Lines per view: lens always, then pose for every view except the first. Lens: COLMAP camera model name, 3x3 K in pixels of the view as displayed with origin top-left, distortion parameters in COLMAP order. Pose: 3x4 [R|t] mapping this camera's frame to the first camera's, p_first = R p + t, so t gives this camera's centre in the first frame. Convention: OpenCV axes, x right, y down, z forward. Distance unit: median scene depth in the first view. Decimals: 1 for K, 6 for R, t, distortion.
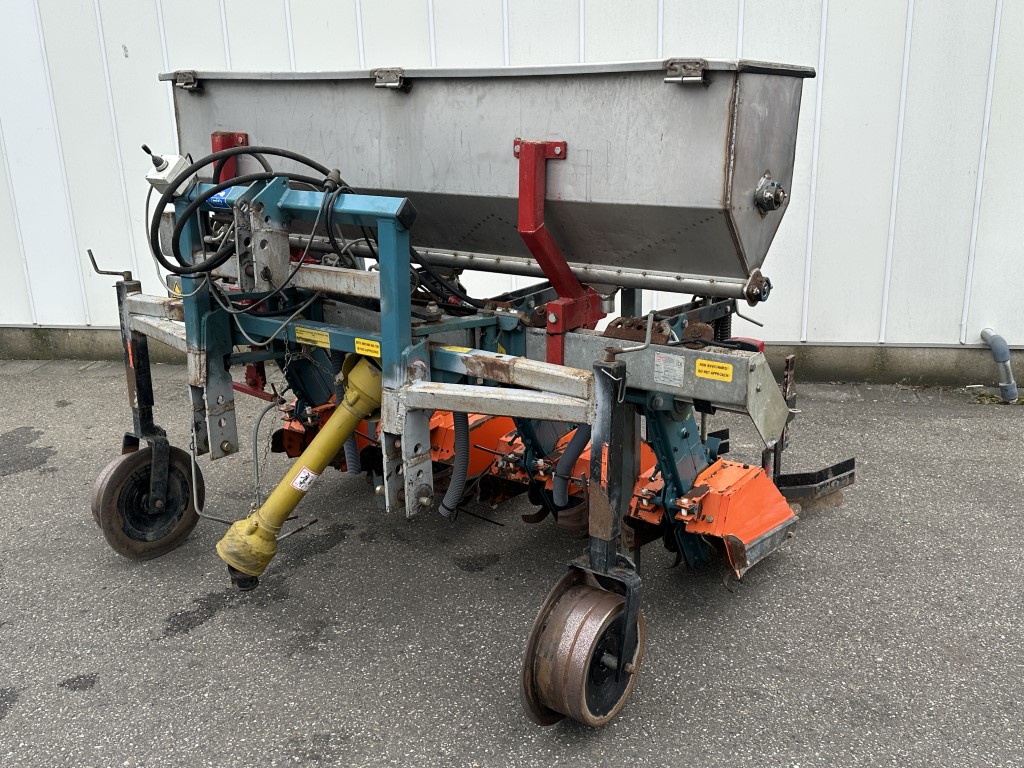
lens RADIAL K [[996.2, 0, 537.4], [0, 996.2, 384.9], [0, 0, 1]] dist [0.219493, -0.569743]
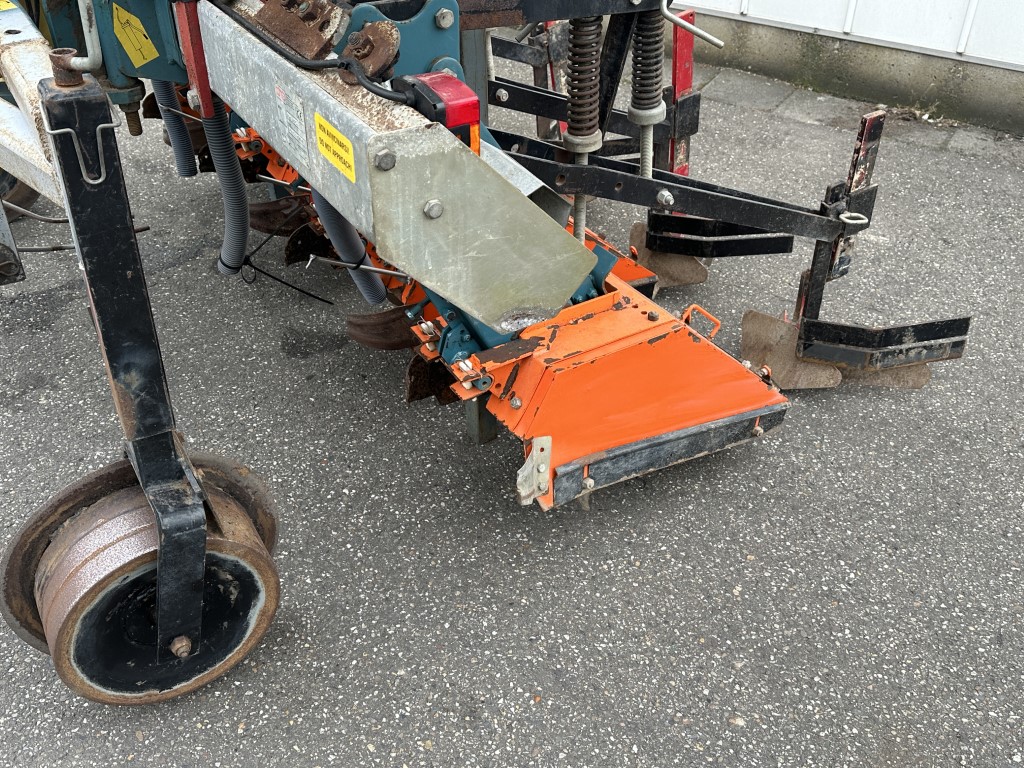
lens RADIAL K [[996.2, 0, 537.4], [0, 996.2, 384.9], [0, 0, 1]] dist [0.219493, -0.569743]
pose [[0.918939, 0.260604, -0.296035, 0.383737], [-0.148108, 0.923682, 0.353378, -0.081838], [0.365534, -0.280887, 0.887405, 0.571442]]
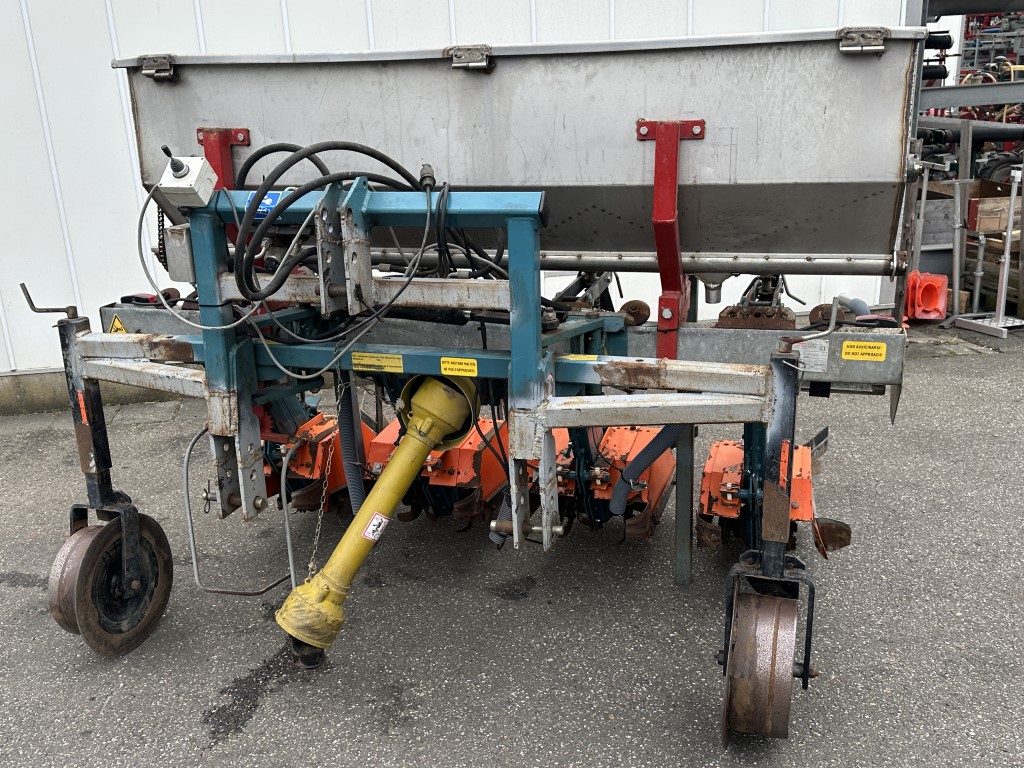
lens RADIAL K [[996.2, 0, 537.4], [0, 996.2, 384.9], [0, 0, 1]] dist [0.219493, -0.569743]
pose [[0.947660, -0.111261, 0.299268, -0.384804], [0.109234, 0.993737, 0.023549, -0.036164], [-0.300013, 0.010374, 0.953879, 0.152509]]
